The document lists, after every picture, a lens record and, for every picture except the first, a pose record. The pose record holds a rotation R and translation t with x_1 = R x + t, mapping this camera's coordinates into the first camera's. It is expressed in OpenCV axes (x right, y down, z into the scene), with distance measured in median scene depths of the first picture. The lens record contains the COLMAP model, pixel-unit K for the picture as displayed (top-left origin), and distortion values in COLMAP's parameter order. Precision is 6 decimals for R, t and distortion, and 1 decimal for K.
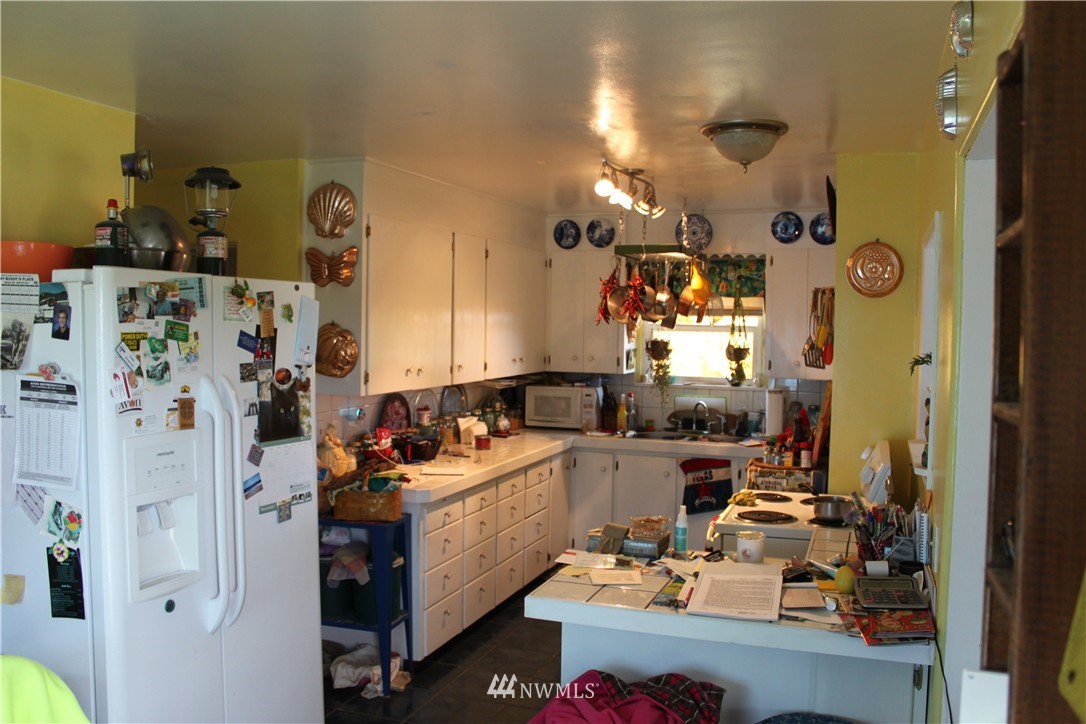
lens RADIAL K [[912.0, 0, 544.3], [0, 912.0, 362.6], [0, 0, 1]] dist [-0.108370, -0.002393]
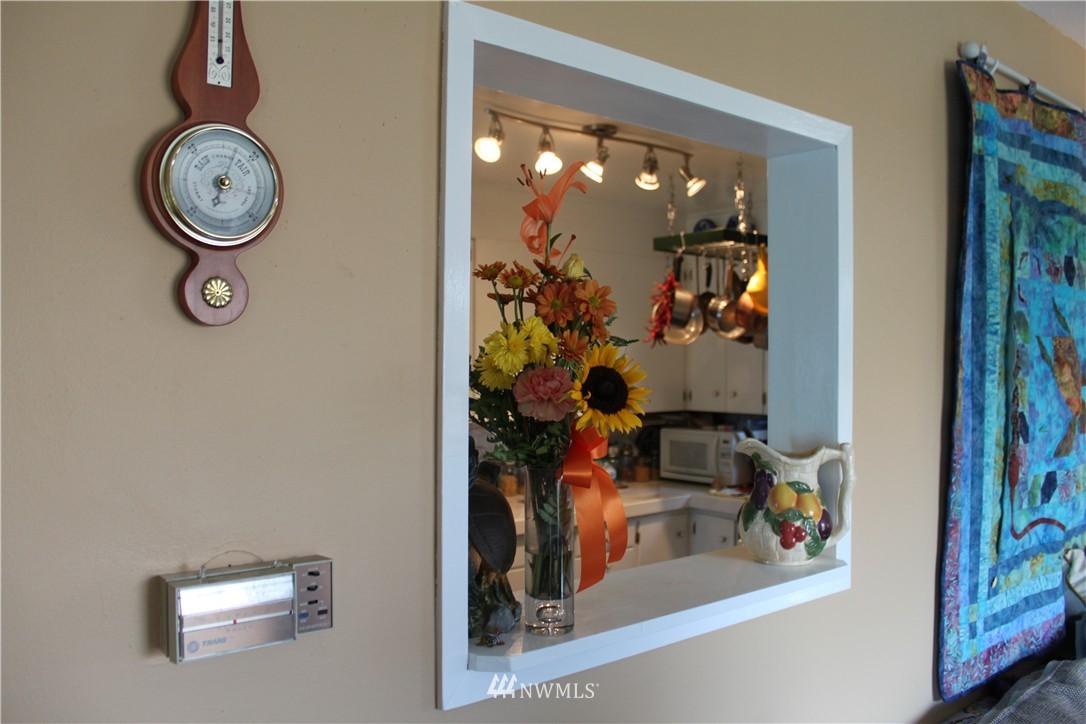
lens RADIAL K [[912.0, 0, 542.6], [0, 912.0, 365.7], [0, 0, 1]] dist [-0.108370, -0.002393]
pose [[0.866082, -0.009361, -0.499814, 0.294765], [-0.014220, 0.998959, -0.043349, 0.007229], [0.499699, 0.044651, 0.865048, 0.253137]]
